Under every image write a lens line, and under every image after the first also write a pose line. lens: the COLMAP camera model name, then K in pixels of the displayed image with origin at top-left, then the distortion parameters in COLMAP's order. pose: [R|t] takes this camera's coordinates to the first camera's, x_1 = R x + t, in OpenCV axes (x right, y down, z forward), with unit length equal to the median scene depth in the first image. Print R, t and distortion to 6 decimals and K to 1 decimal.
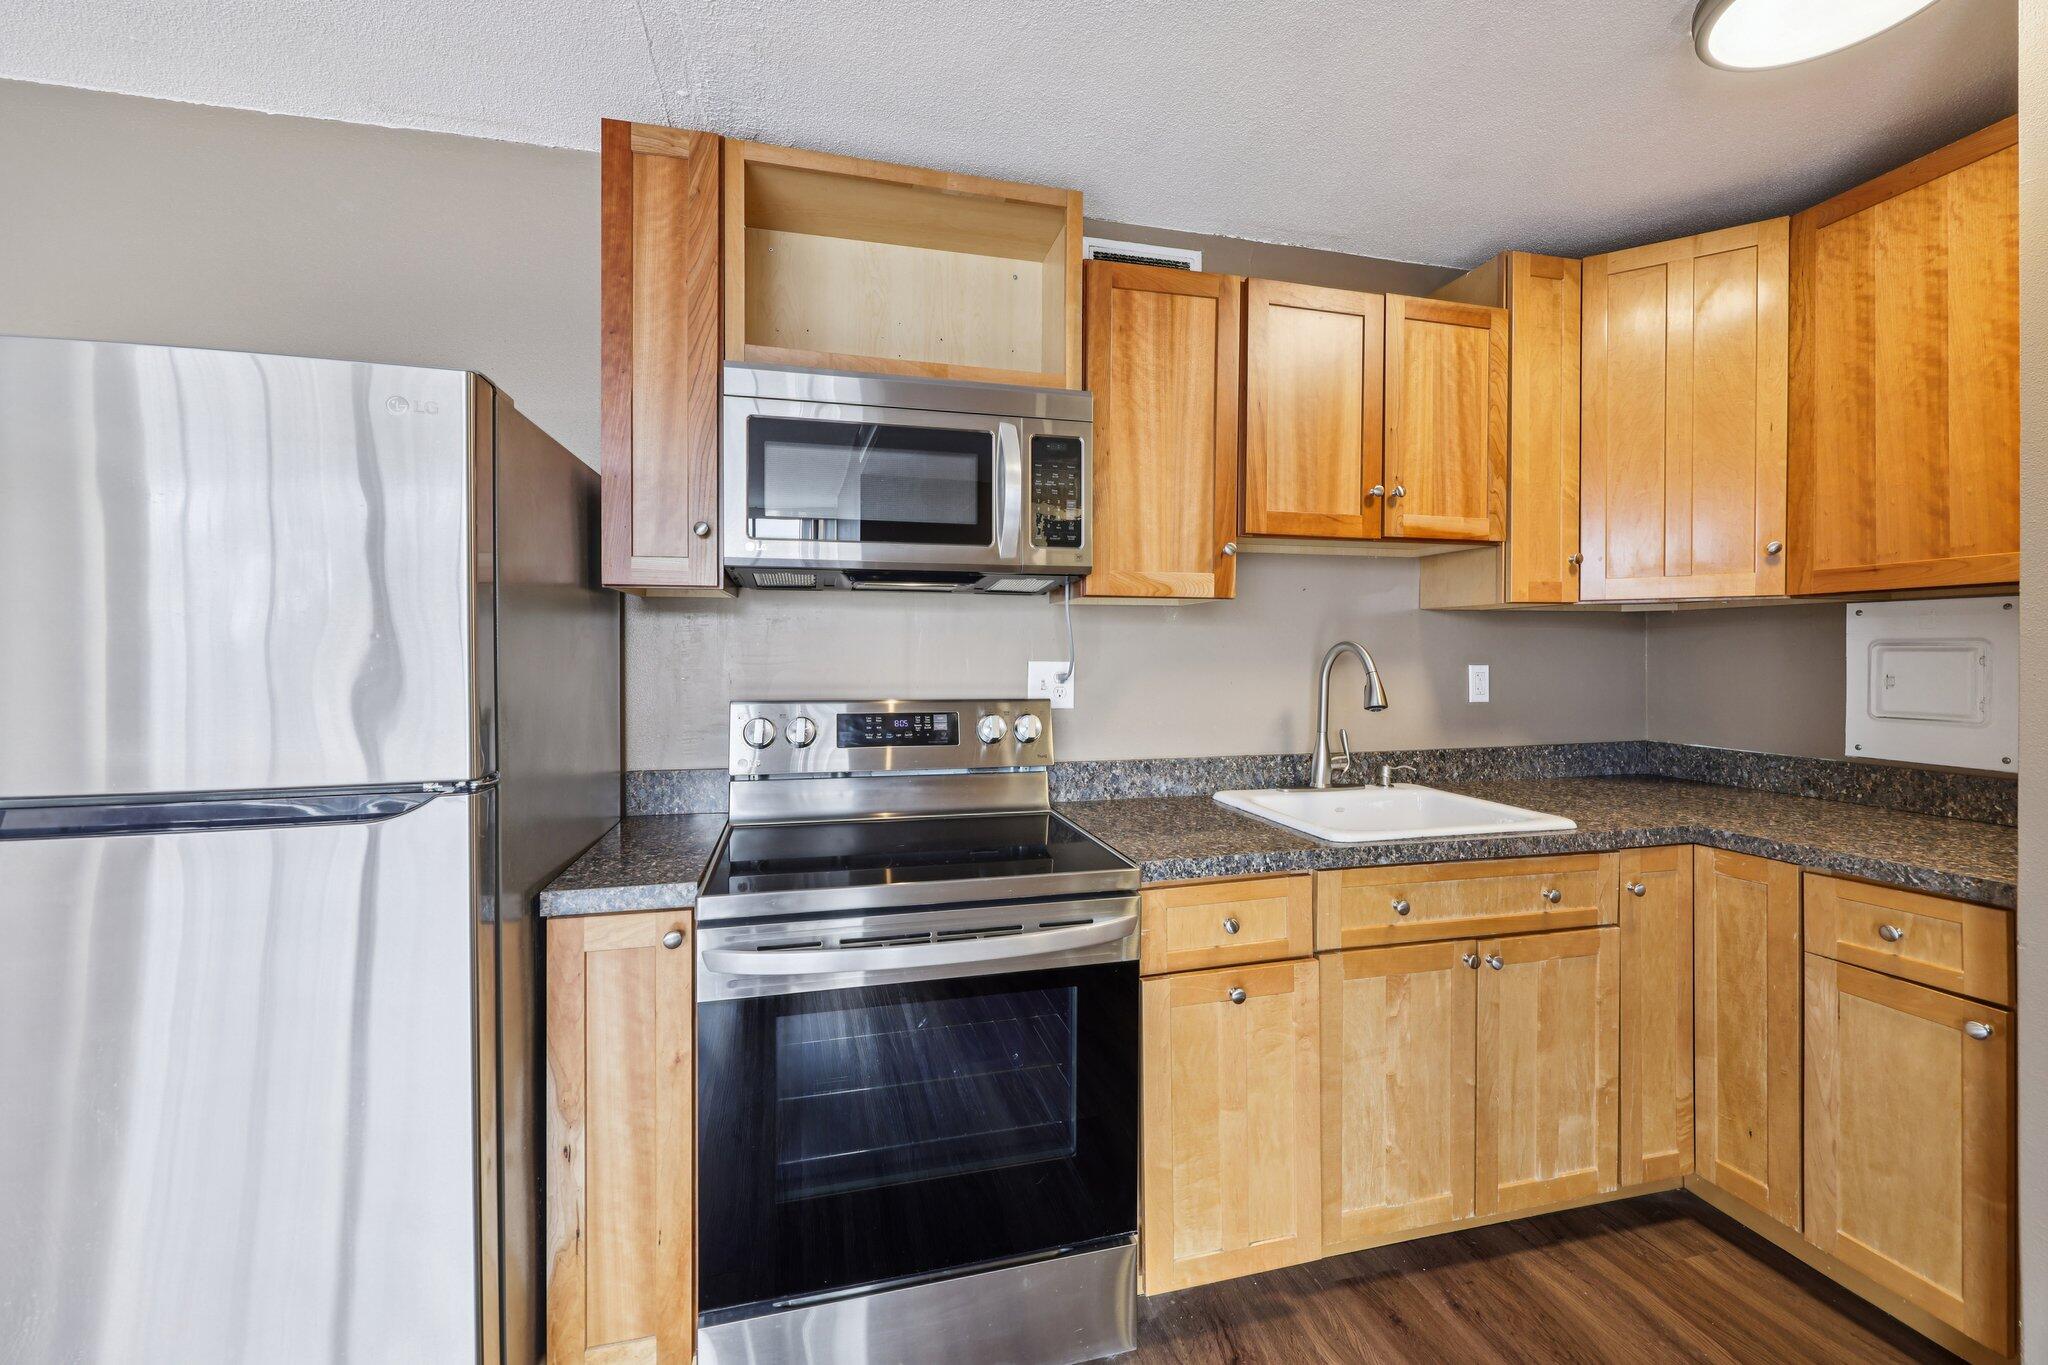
lens RADIAL K [[822.6, 0, 1021.4], [0, 822.6, 664.7], [0, 0, 1]] dist [0.001446, -0.000147]
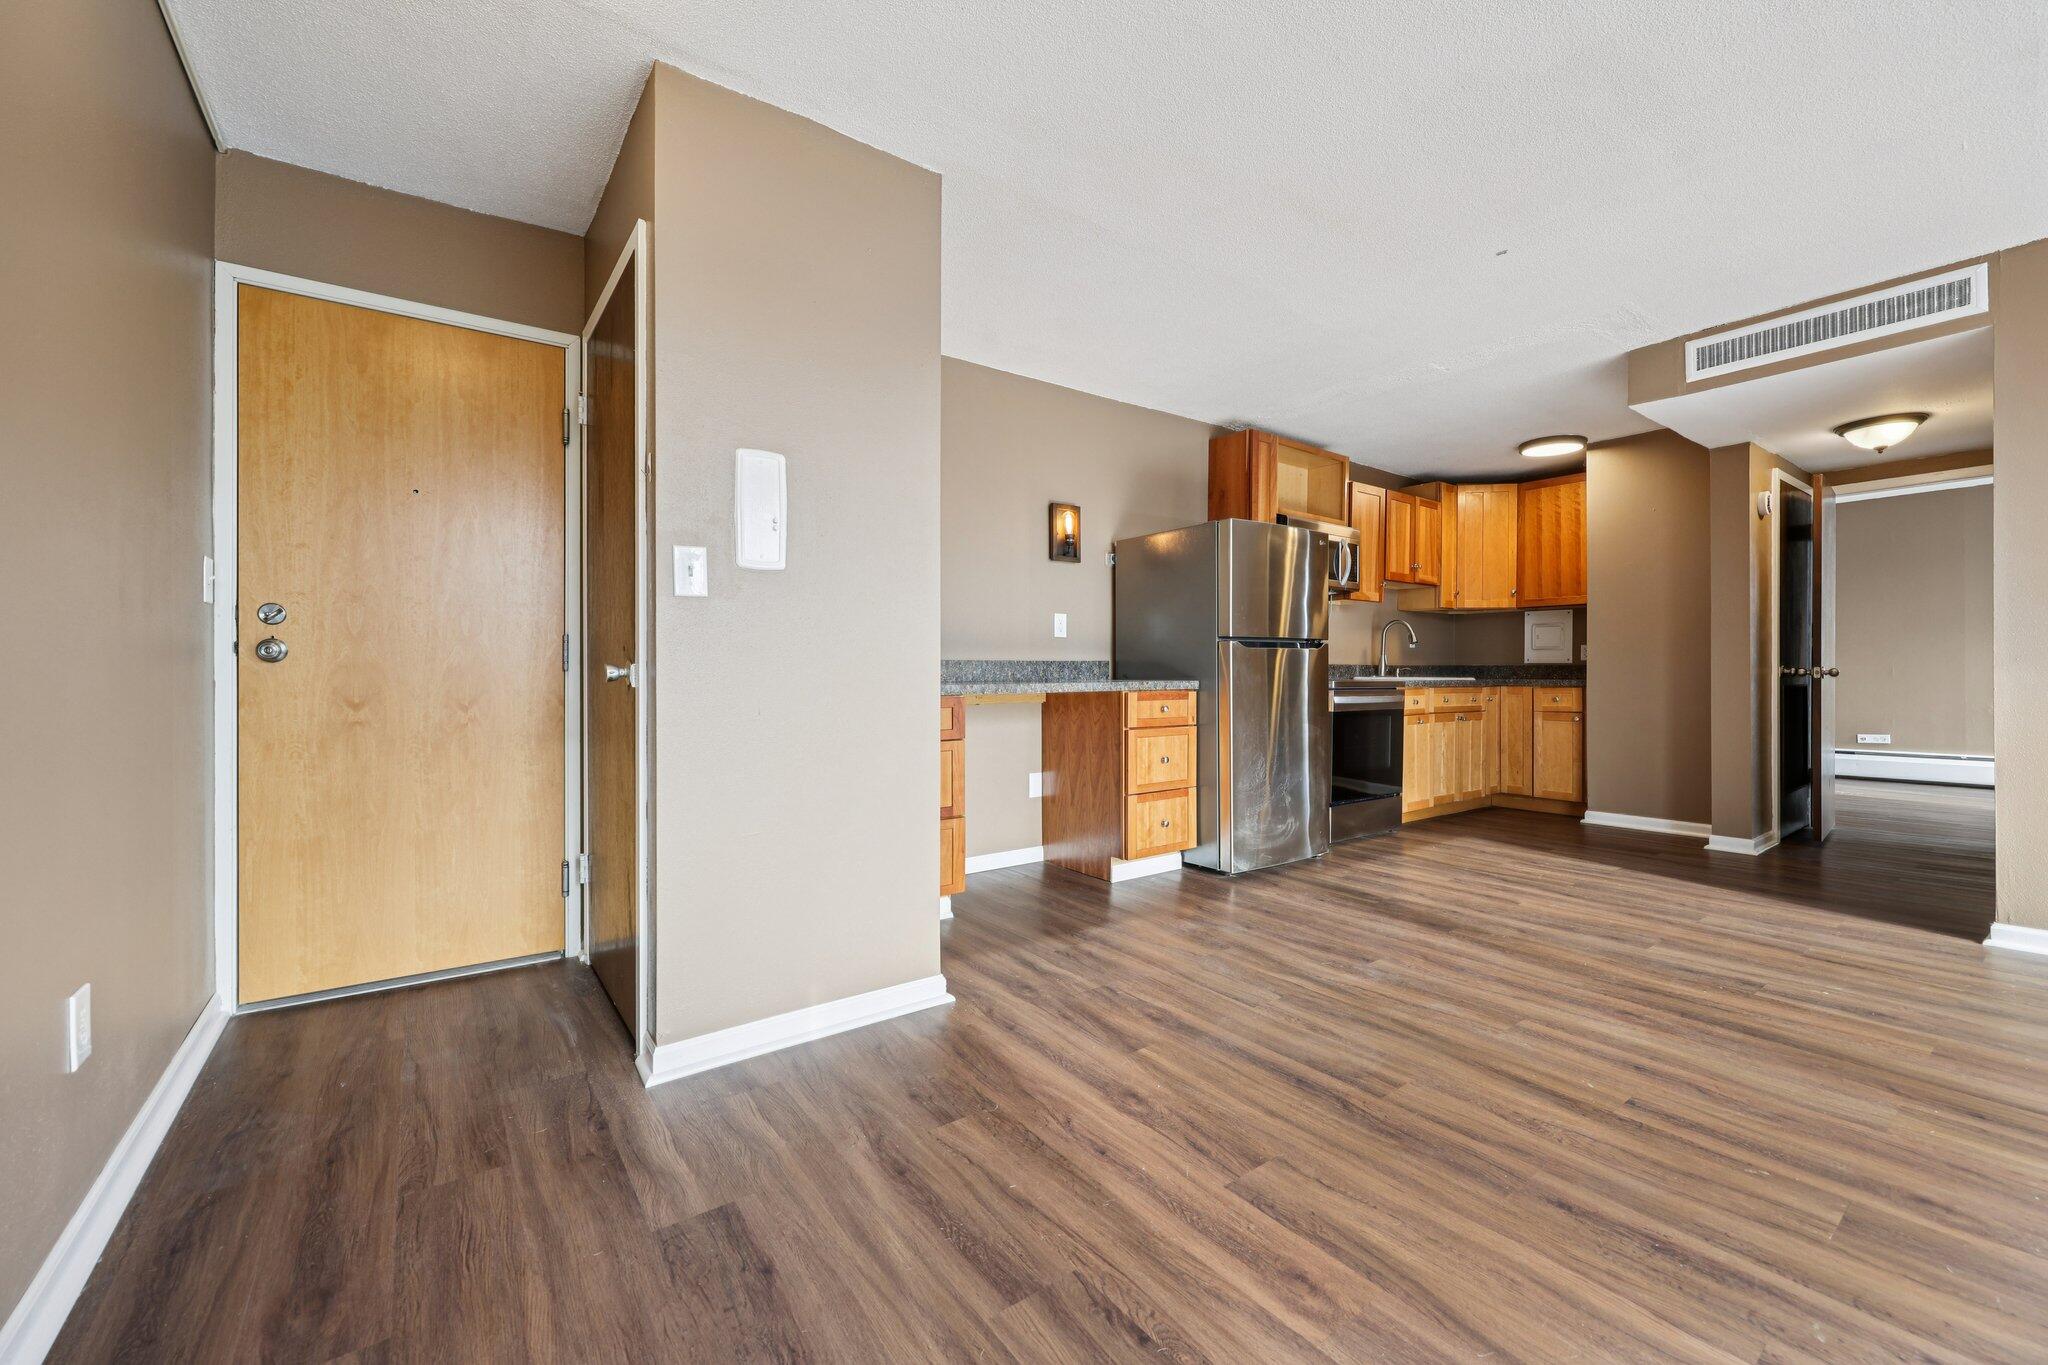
lens RADIAL K [[826.1, 0, 1019.7], [0, 826.1, 679.1], [0, 0, 1]] dist [0.000350, 0.000077]
pose [[0.924647, -0.000491, 0.380824, -2.049752], [0.000604, 1.000000, -0.000178, 0.190573], [-0.380824, 0.000395, 0.924648, -1.194351]]
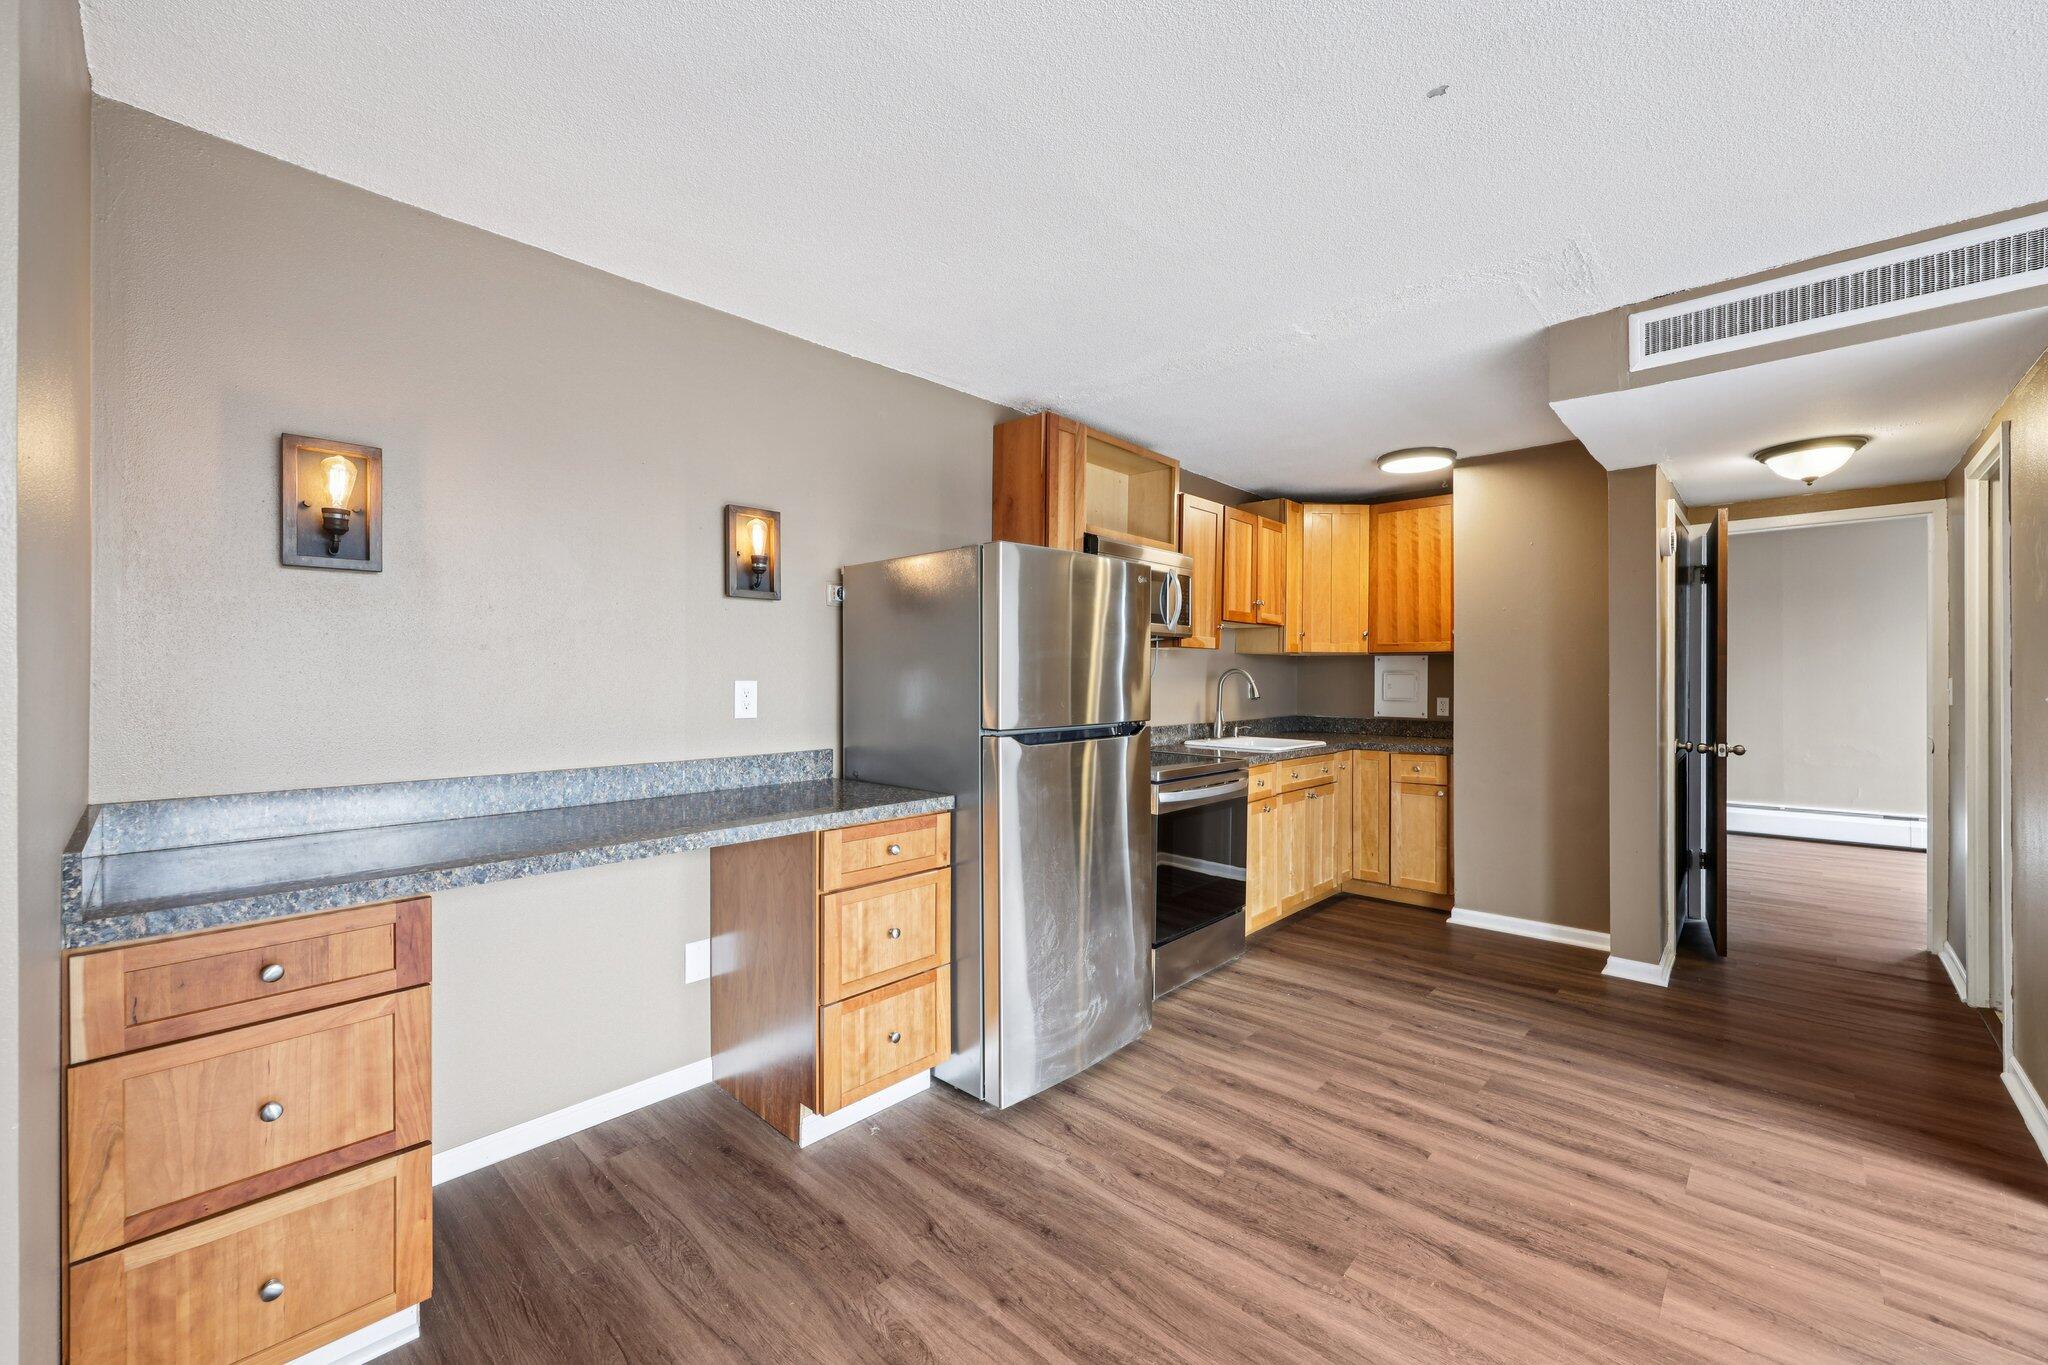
lens RADIAL K [[826.1, 0, 1019.7], [0, 826.1, 679.1], [0, 0, 1]] dist [0.000350, 0.000077]
pose [[0.836735, 0.003201, 0.547599, -1.459731], [-0.000552, 0.999987, -0.005003, 0.012204], [-0.547609, 0.003884, 0.836726, -0.585572]]
